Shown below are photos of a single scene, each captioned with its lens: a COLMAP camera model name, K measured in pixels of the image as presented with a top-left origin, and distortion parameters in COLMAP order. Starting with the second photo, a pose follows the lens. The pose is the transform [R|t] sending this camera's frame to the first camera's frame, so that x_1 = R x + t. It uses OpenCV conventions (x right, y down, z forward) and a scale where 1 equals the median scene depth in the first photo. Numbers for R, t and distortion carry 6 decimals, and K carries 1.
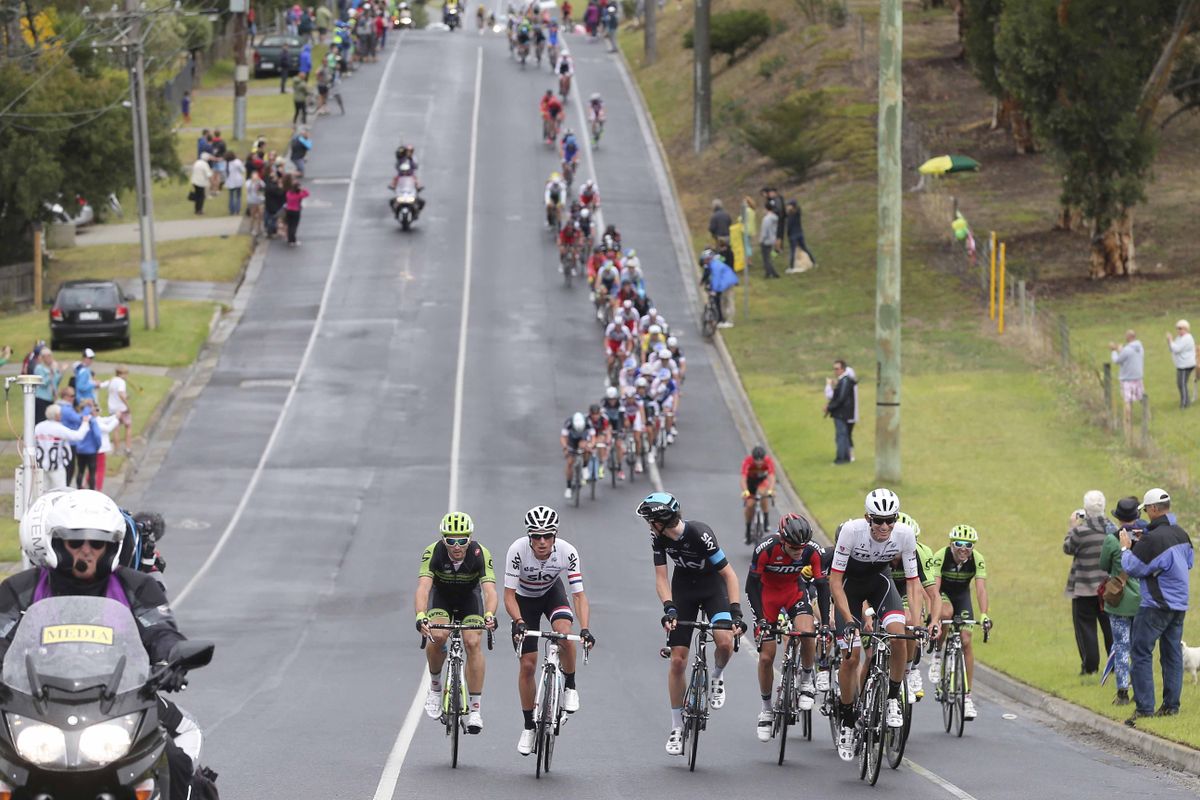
lens RADIAL K [[4840.8, 0, 599.6], [0, 4840.8, 400.0], [0, 0, 1]] dist [0.380112, 0.000000]
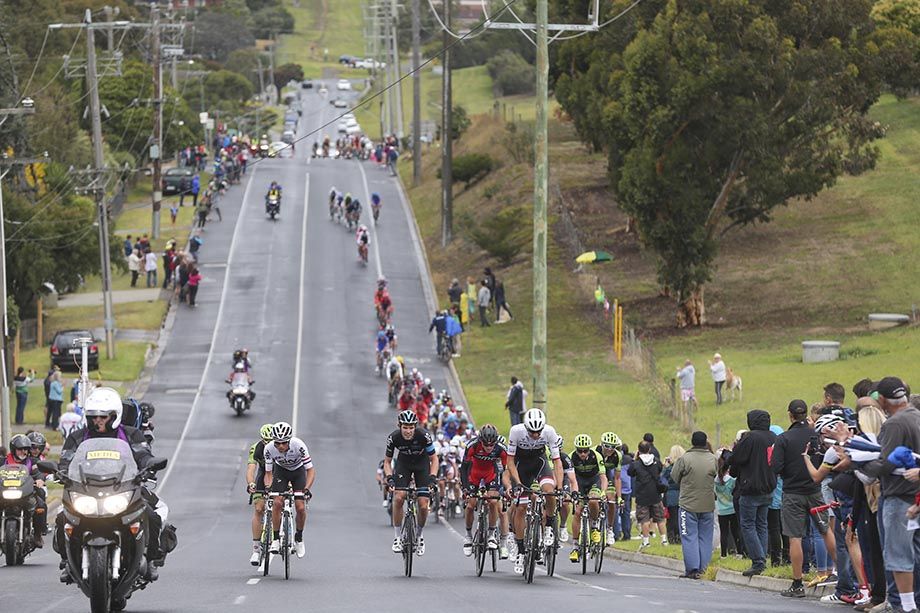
lens RADIAL K [[5306.8, 0, 460.2], [0, 5306.8, 307.4], [0, 0, 1]] dist [1.212833, 0.000000]
pose [[0.999987, -0.001256, 0.005005, 0.018128], [0.001356, 0.999797, -0.020095, 0.004576], [-0.004979, 0.020102, 0.999786, -0.809661]]
